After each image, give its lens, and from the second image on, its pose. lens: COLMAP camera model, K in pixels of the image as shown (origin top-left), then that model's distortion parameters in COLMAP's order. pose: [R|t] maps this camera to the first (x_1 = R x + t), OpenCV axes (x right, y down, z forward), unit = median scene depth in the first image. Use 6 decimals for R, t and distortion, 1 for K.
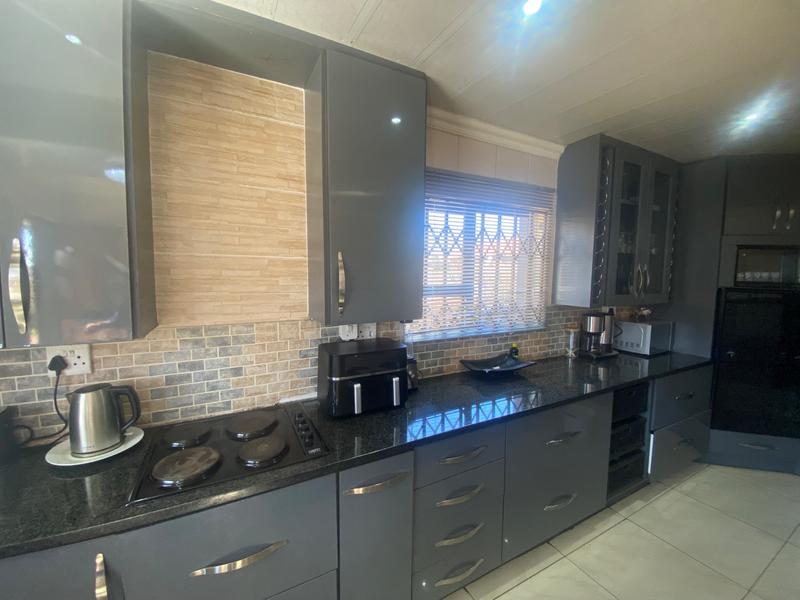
lens RADIAL K [[328.3, 0, 398.0], [0, 328.3, 299.0], [0, 0, 1]] dist [-0.005912, -0.002078]
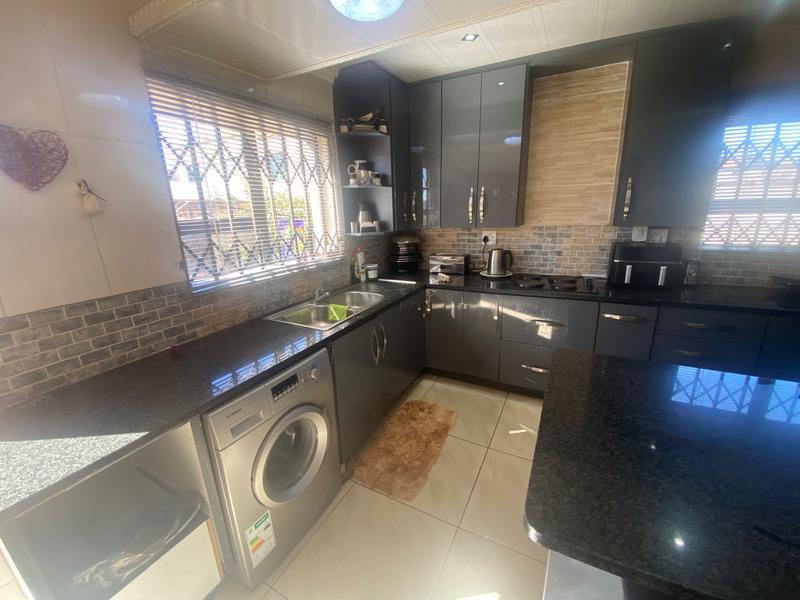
lens RADIAL K [[328.3, 0, 400.5], [0, 328.3, 300.6], [0, 0, 1]] dist [-0.005912, -0.002078]
pose [[0.570920, 0.201545, -0.795883, 0.519847], [-0.027837, 0.973595, 0.226579, 0.096485], [0.820534, -0.107204, 0.561455, -0.785992]]
